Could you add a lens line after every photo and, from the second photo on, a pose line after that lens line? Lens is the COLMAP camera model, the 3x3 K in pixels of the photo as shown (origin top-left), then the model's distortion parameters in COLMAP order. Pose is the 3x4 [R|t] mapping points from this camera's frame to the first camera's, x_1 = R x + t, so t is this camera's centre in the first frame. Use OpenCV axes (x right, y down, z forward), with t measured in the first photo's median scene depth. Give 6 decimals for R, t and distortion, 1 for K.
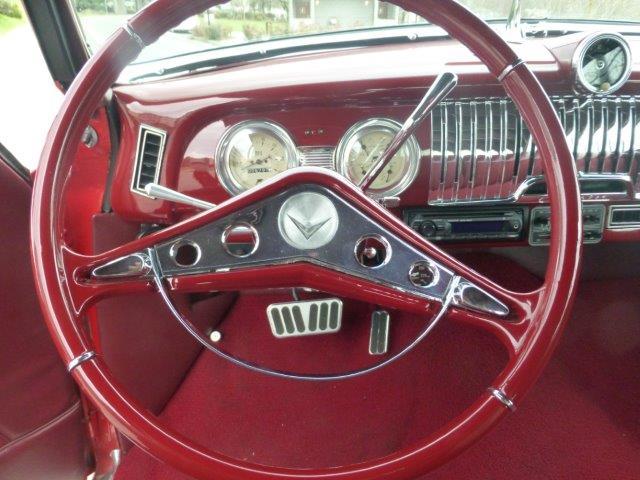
lens RADIAL K [[484.6, 0, 320.0], [0, 484.6, 240.0], [0, 0, 1]] dist [0.000759, -0.002803]
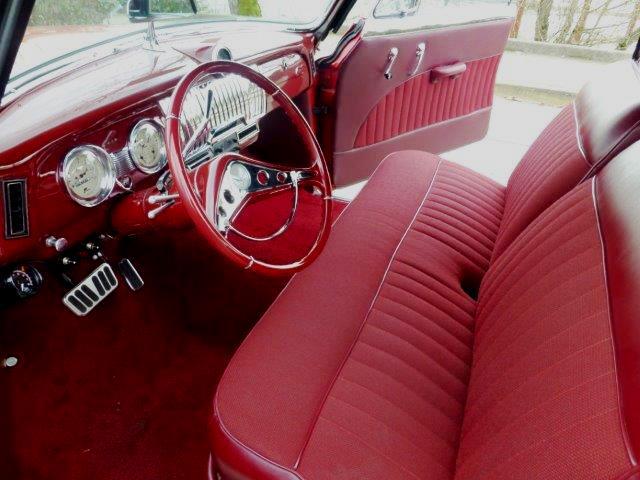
lens RADIAL K [[477.7, 0, 320.0], [0, 477.7, 240.0], [0, 0, 1]] dist [0.109128, 0.000305]
pose [[0.406037, -0.470292, 0.783556, -0.923739], [0.358106, 0.870726, 0.337042, -0.211603], [-0.840770, 0.143744, 0.521961, -0.204664]]
